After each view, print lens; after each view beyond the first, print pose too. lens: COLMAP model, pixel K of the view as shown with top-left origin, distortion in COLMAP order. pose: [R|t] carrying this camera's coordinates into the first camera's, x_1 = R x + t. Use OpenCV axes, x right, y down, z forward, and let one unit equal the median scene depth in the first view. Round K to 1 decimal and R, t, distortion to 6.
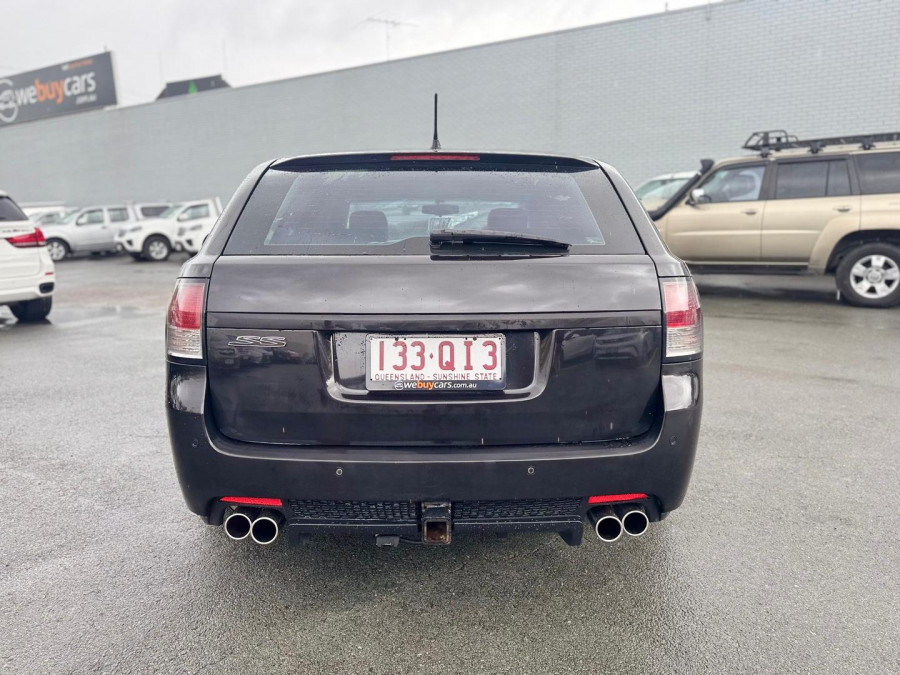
lens RADIAL K [[721.9, 0, 448.1], [0, 721.9, 341.4], [0, 0, 1]] dist [0.090411, -0.100805]
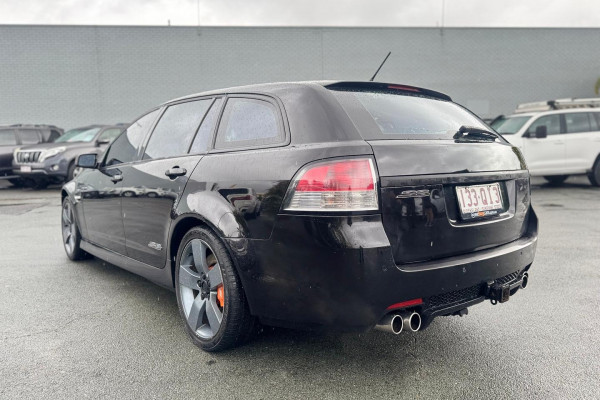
lens RADIAL K [[486.6, 0, 297.1], [0, 486.6, 199.9], [0, 0, 1]] dist [0.061260, -0.003468]
pose [[0.777746, -0.058052, 0.625892, -0.299989], [0.116097, 0.991862, -0.052269, 0.010199], [-0.617764, 0.113316, 0.778156, 0.096792]]
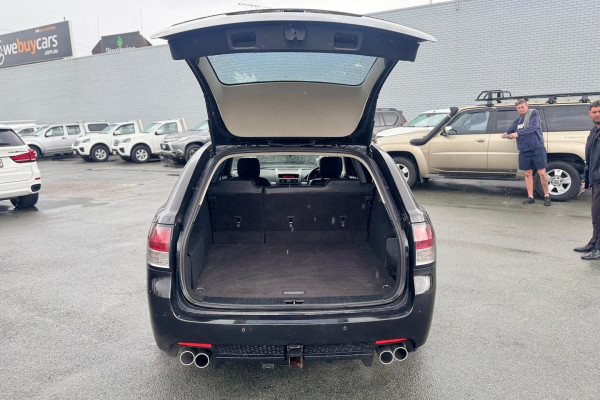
lens RADIAL K [[486.7, 0, 304.2], [0, 486.7, 198.4], [0, 0, 1]] dist [0.106789, -0.126476]
pose [[0.999539, 0.000589, 0.030359, -0.008387], [-0.000220, 0.999926, -0.012147, -0.039114], [-0.030364, 0.012135, 0.999465, -0.075713]]
